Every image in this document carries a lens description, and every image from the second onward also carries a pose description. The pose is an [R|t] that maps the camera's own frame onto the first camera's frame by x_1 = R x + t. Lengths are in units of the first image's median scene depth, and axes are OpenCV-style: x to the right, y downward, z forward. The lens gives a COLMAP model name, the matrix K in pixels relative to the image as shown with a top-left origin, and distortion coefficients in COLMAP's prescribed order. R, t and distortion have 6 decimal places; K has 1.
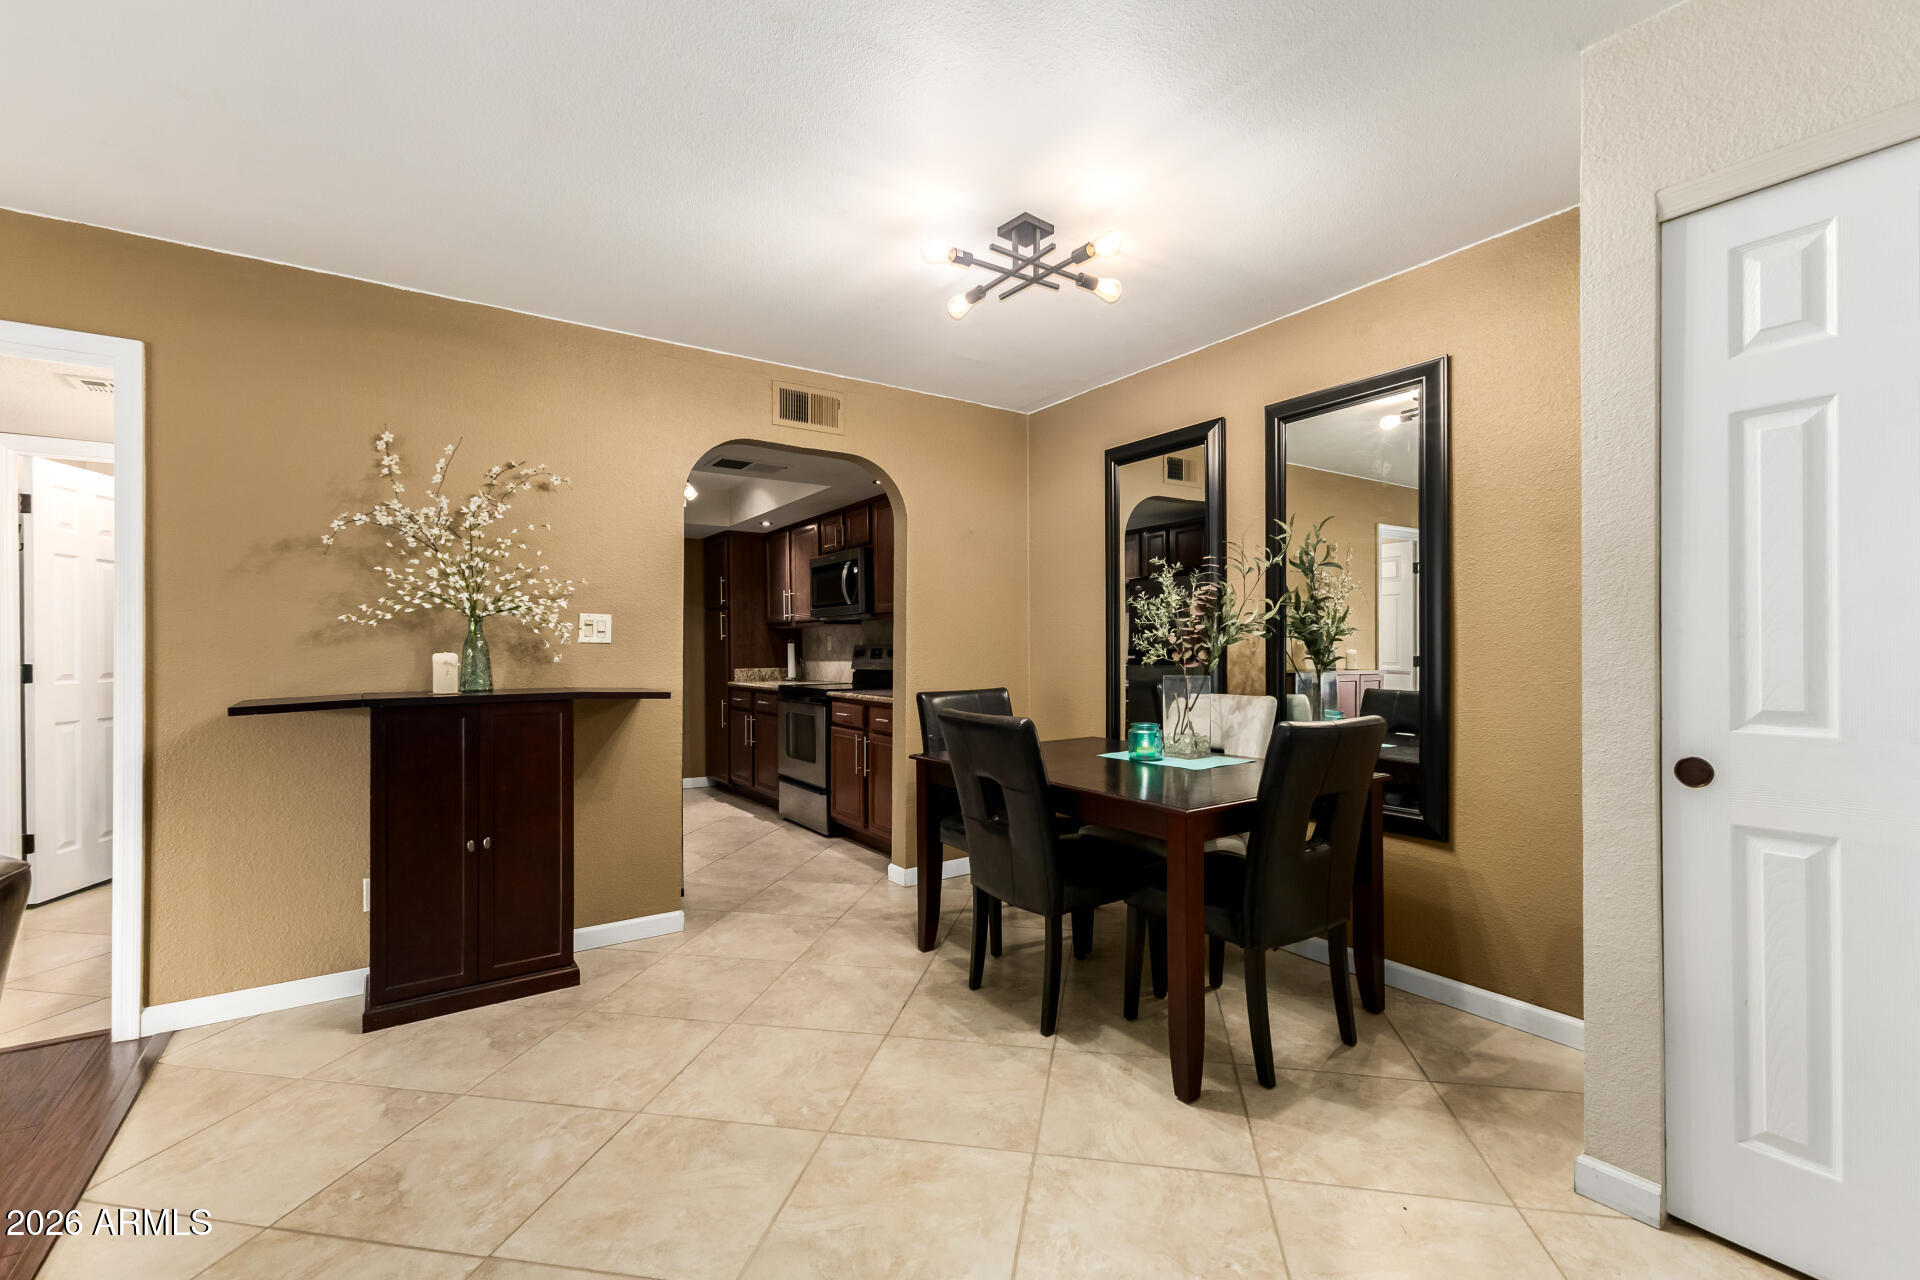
lens RADIAL K [[854.8, 0, 960.0], [0, 854.8, 640.0], [0, 0, 1]] dist [0.002014, 0.000117]
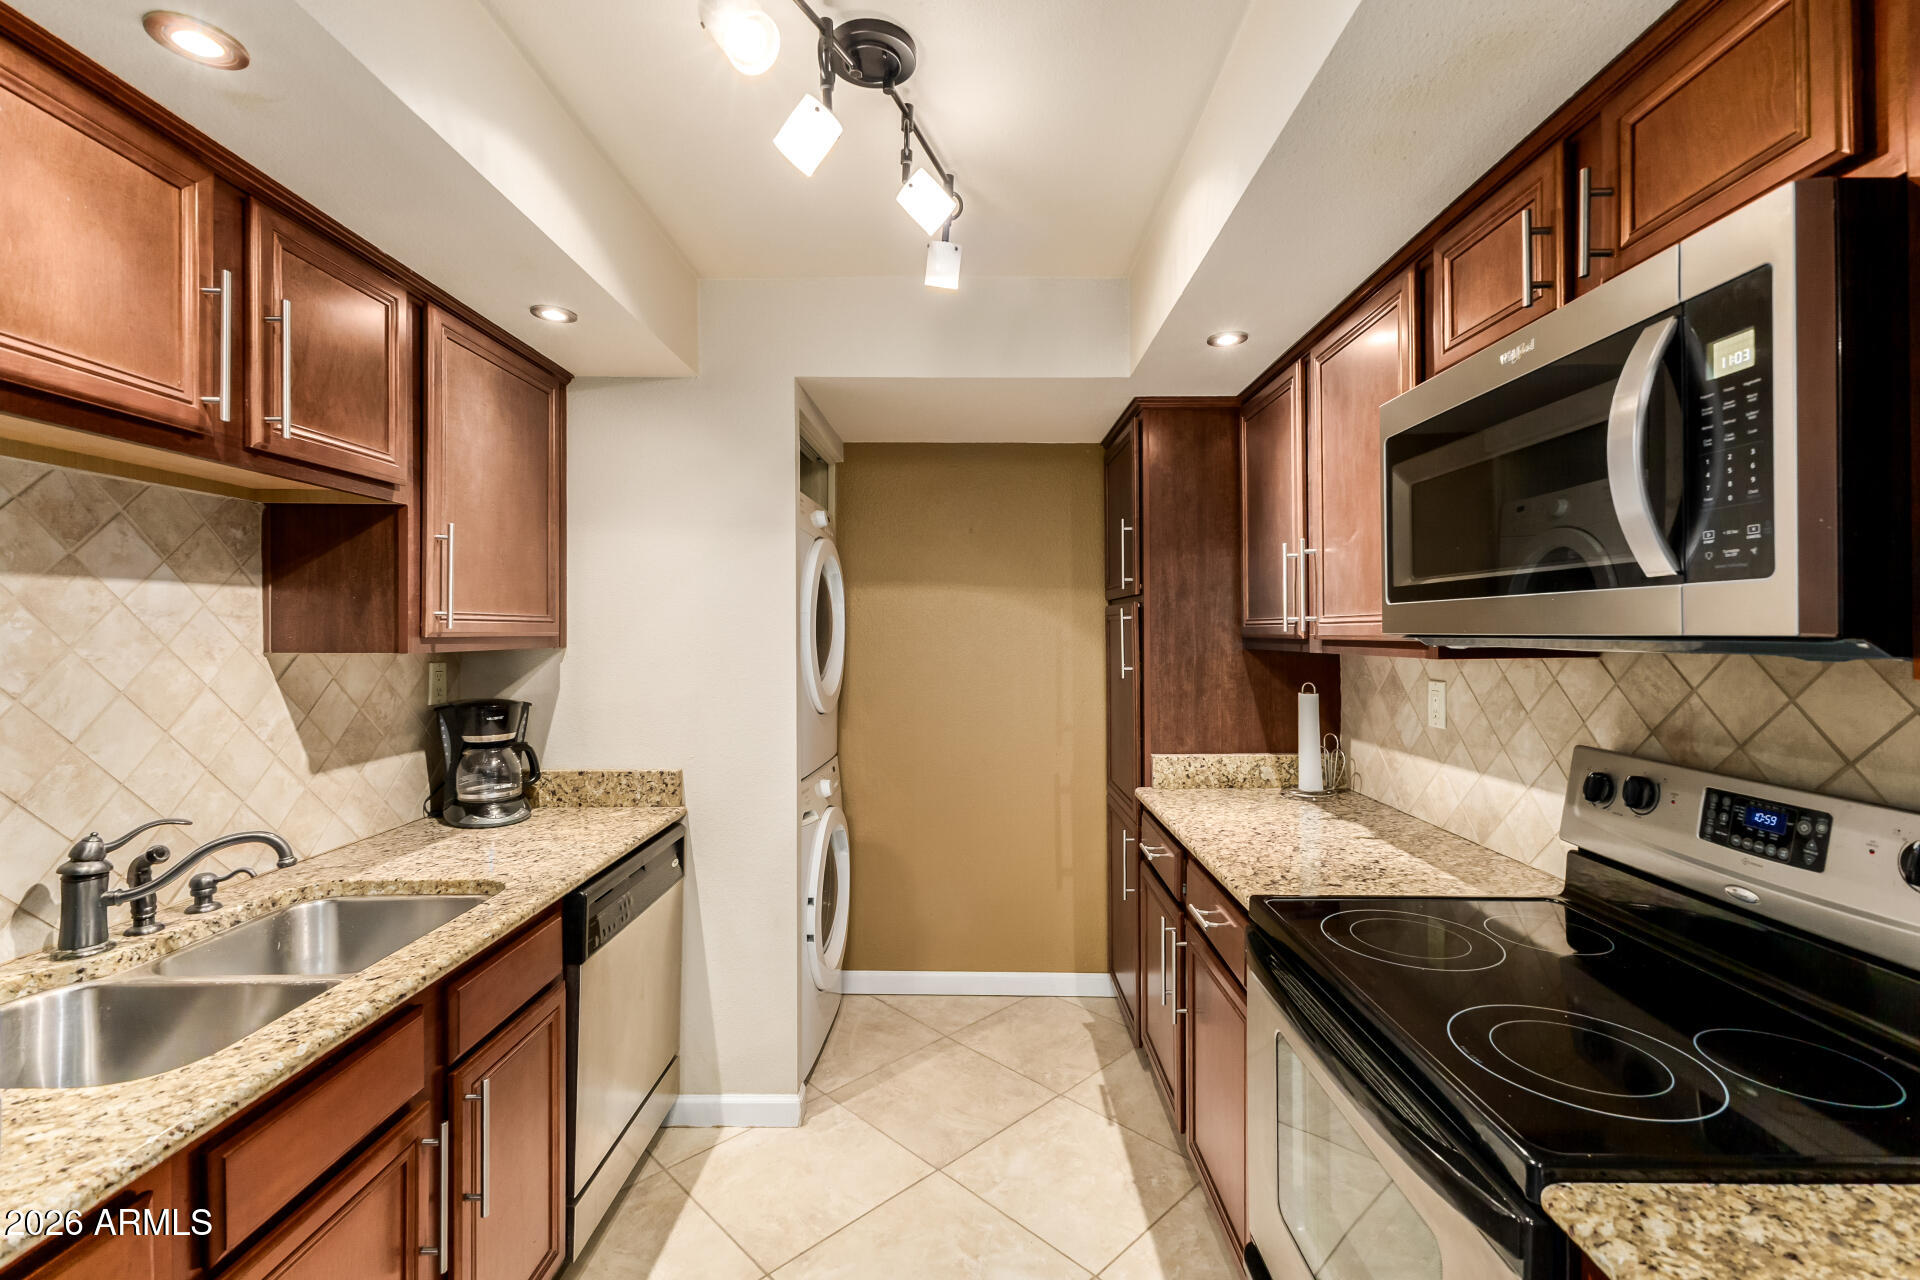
lens RADIAL K [[853.0, 0, 960.0], [0, 853.0, 640.0], [0, 0, 1]] dist [0.001347, 0.000161]
pose [[0.828793, 0.006130, -0.559522, -0.298585], [0.007952, 0.999710, 0.022731, -0.069165], [0.559499, -0.023288, 0.828504, 1.568134]]
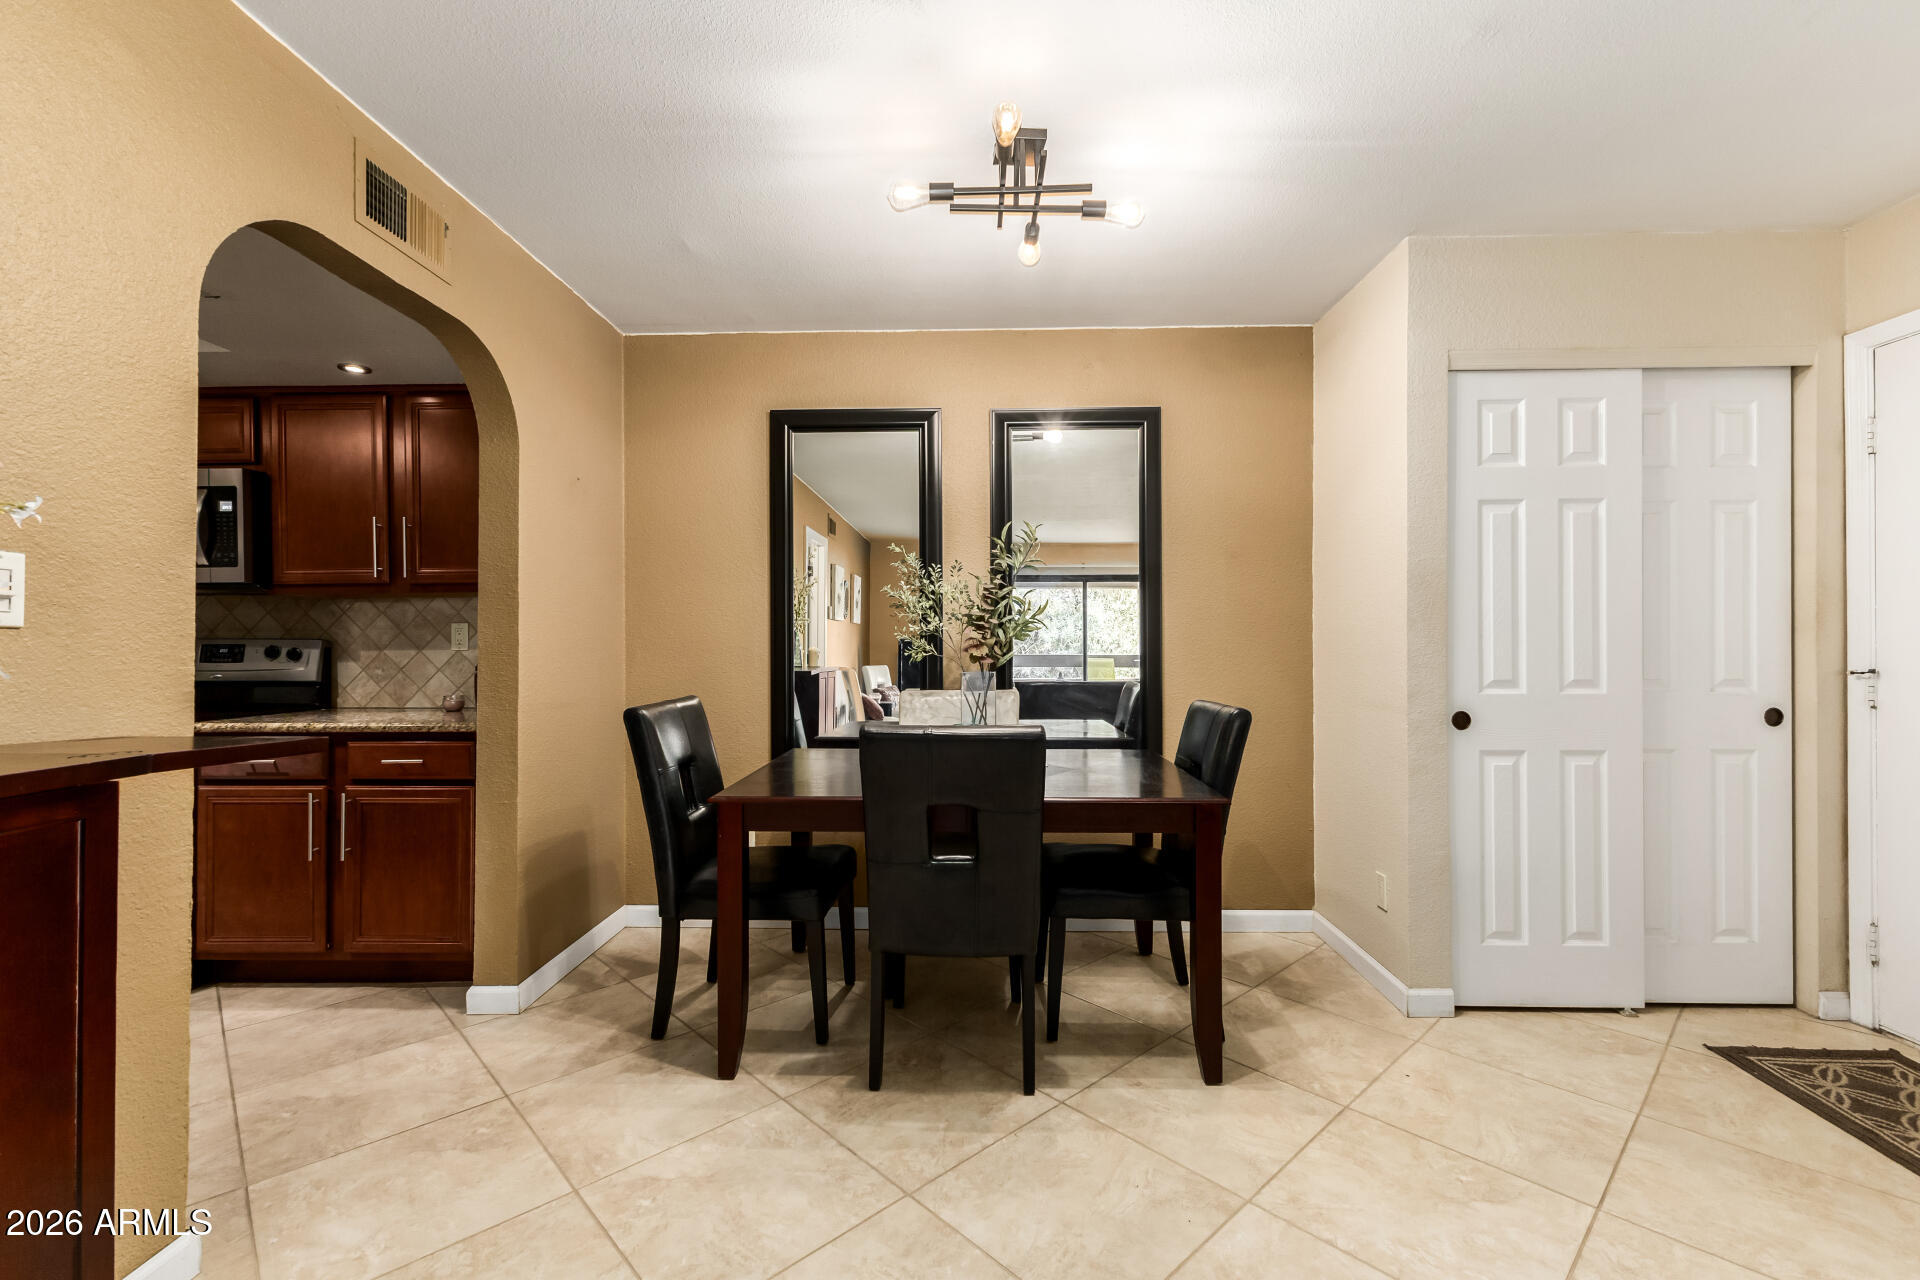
lens RADIAL K [[838.8, 0, 988.7], [0, 838.8, 633.4], [0, 0, 1]] dist [0.011202, 0.000019]
pose [[0.567444, 0.011789, 0.823327, -0.585866], [-0.007341, 0.999930, -0.009258, 0.008068], [-0.823379, -0.000791, 0.567491, 0.521868]]
